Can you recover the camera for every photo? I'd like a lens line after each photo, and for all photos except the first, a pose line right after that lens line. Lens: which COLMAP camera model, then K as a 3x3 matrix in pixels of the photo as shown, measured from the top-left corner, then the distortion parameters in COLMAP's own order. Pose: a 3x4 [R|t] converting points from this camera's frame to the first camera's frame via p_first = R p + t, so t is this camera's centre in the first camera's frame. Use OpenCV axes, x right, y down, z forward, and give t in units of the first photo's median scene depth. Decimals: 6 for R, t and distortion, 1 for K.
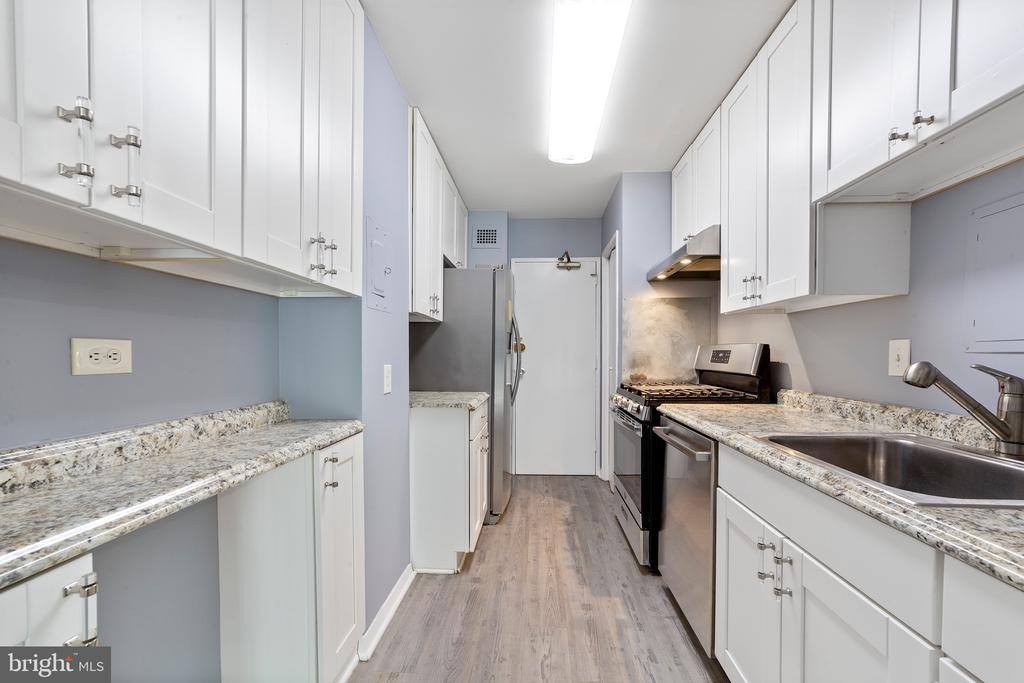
lens RADIAL K [[400.1, 0, 515.0], [0, 400.1, 349.9], [0, 0, 1]] dist [-0.000934, 0.000410]
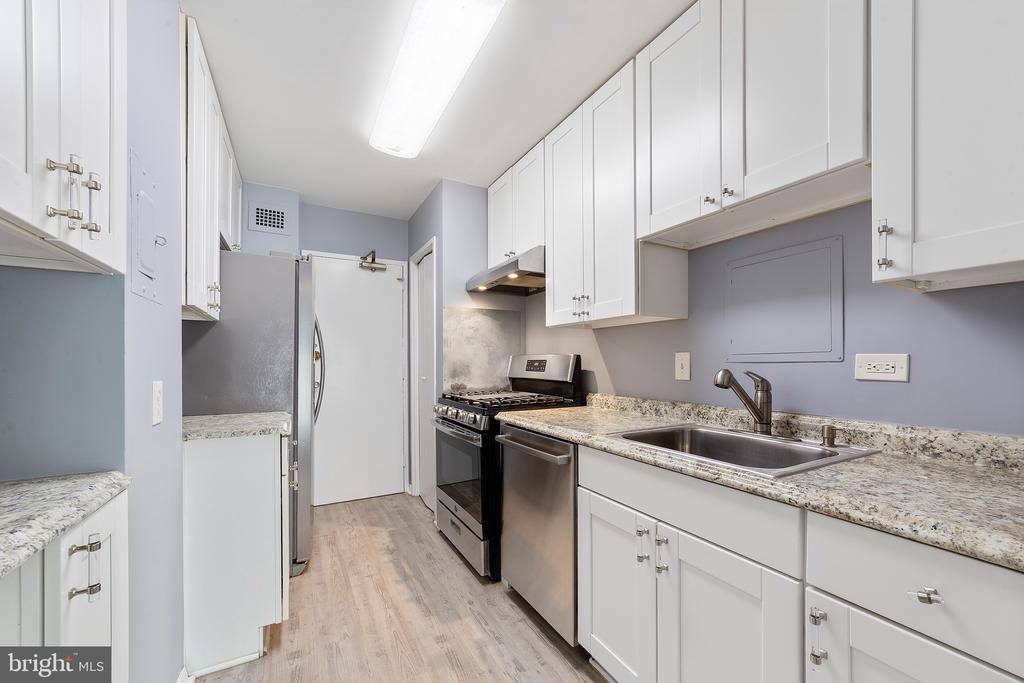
lens RADIAL K [[402.6, 0, 509.7], [0, 402.6, 353.5], [0, 0, 1]] dist [-0.018722, 0.007744]
pose [[0.850227, 0.010171, 0.526317, -0.168407], [-0.003613, 0.999903, -0.013487, -0.001538], [-0.526403, 0.009566, 0.850181, 0.124775]]
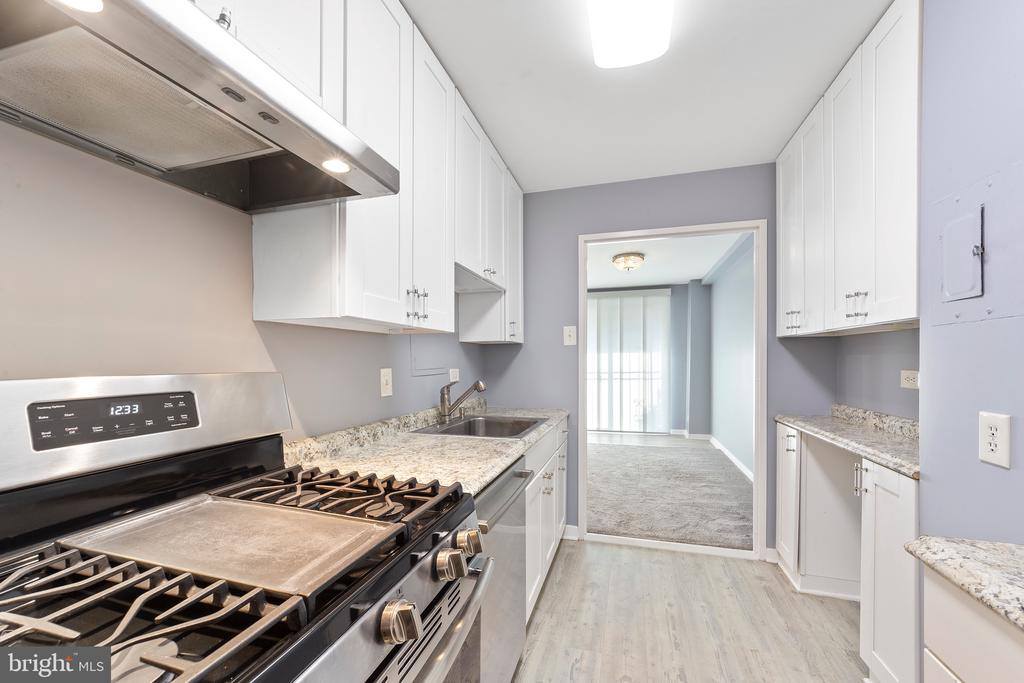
lens RADIAL K [[400.1, 0, 515.0], [0, 400.1, 349.9], [0, 0, 1]] dist [-0.000934, 0.000410]
pose [[-0.975177, 0.007856, 0.221288, 0.192112], [0.000696, 0.999474, -0.032417, -0.031505], [-0.221427, -0.031459, -0.974669, 1.605361]]
